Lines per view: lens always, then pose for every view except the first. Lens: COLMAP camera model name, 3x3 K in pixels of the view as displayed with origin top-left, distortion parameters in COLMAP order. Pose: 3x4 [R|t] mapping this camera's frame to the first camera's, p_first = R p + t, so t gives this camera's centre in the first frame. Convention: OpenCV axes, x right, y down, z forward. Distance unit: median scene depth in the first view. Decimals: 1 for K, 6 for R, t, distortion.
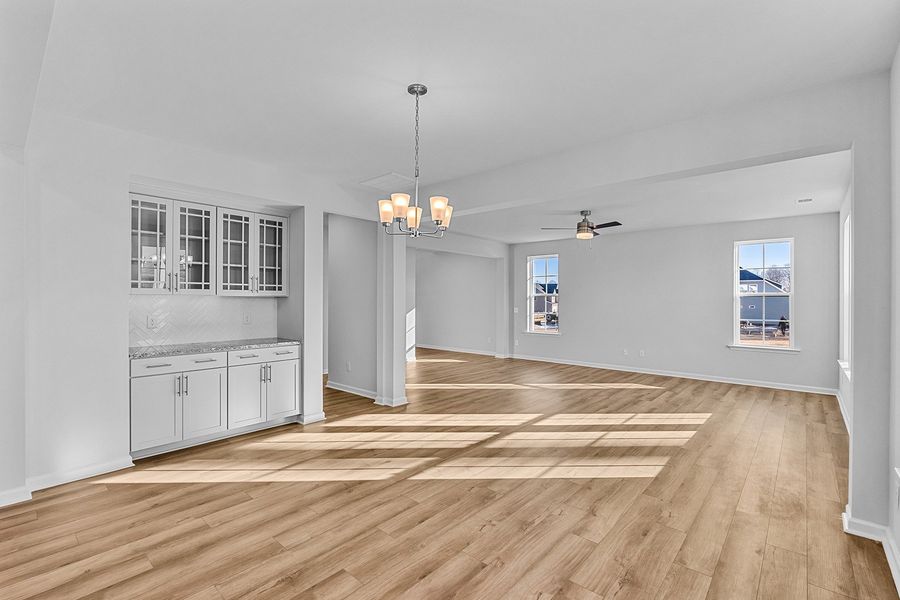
lens RADIAL K [[404.0, 0, 439.5], [0, 404.0, 305.9], [0, 0, 1]] dist [-0.001965, -0.000106]
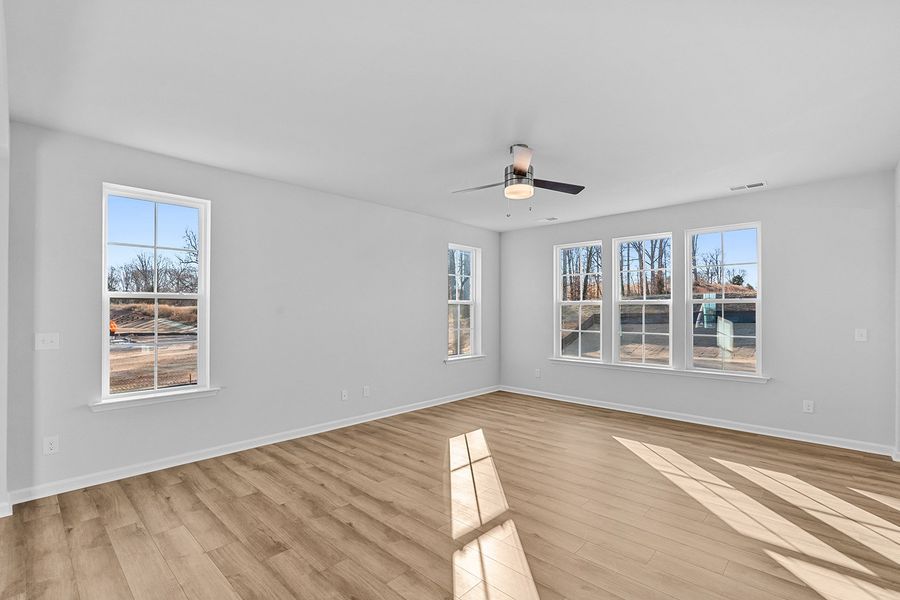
lens RADIAL K [[413.7, 0, 448.0], [0, 413.7, 306.1], [0, 0, 1]] dist [-0.001595, -0.000177]
pose [[0.027119, 0.005483, 0.999617, -0.278258], [0.016781, 0.999842, -0.005939, -0.022788], [-0.999491, 0.016936, 0.027023, 1.534216]]
